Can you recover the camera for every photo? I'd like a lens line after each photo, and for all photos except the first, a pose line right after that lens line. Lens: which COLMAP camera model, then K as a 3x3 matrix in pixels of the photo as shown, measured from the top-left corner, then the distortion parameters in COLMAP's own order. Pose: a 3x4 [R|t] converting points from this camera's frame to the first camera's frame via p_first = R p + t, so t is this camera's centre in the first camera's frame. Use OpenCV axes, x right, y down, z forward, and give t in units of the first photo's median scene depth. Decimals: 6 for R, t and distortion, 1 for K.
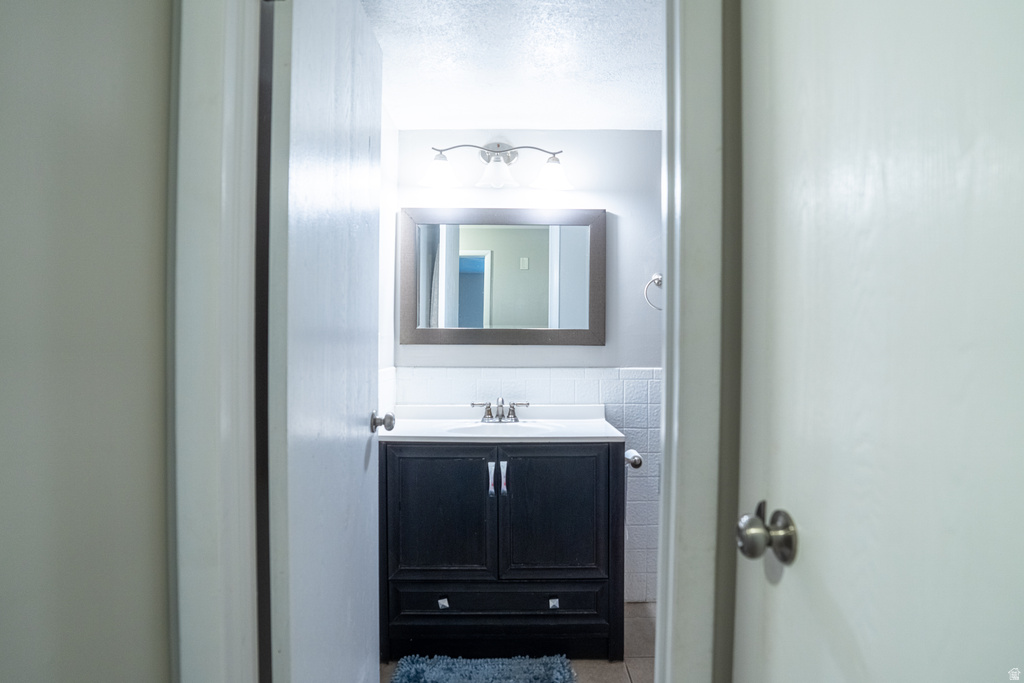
lens RADIAL K [[473.9, 0, 512.0], [0, 473.9, 341.5], [0, 0, 1]] dist [-0.000651, -0.000118]
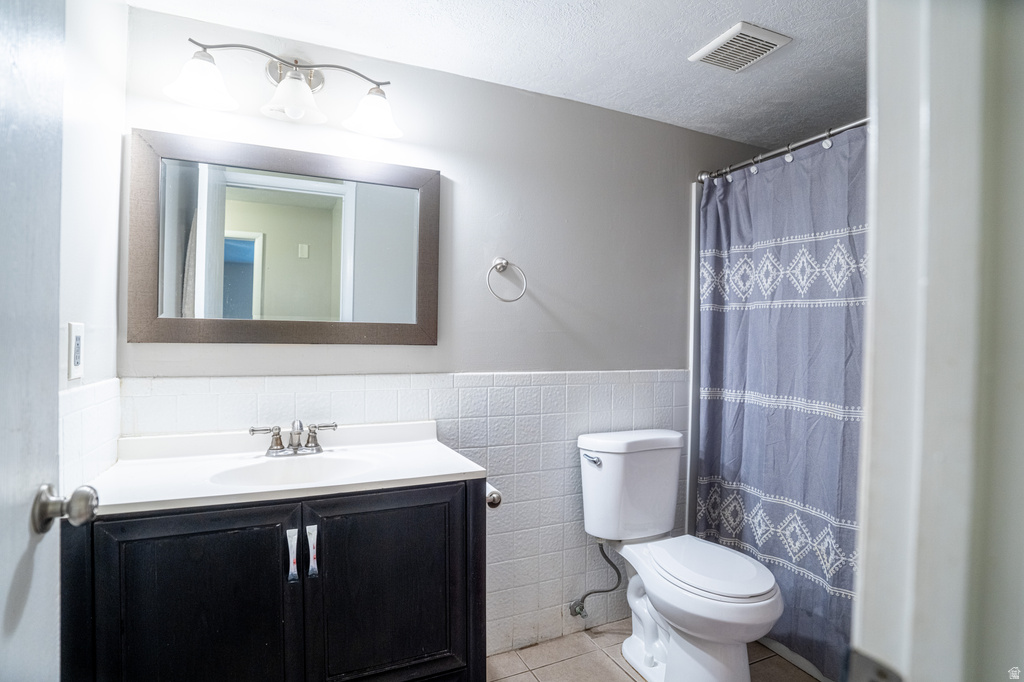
lens RADIAL K [[490.0, 0, 487.3], [0, 490.0, 344.0], [0, 0, 1]] dist [-0.063767, 0.029447]
pose [[0.922923, 0.003855, 0.384964, -0.038479], [-0.007553, 0.999939, 0.008095, -0.000543], [-0.384910, -0.010379, 0.922896, 0.229778]]
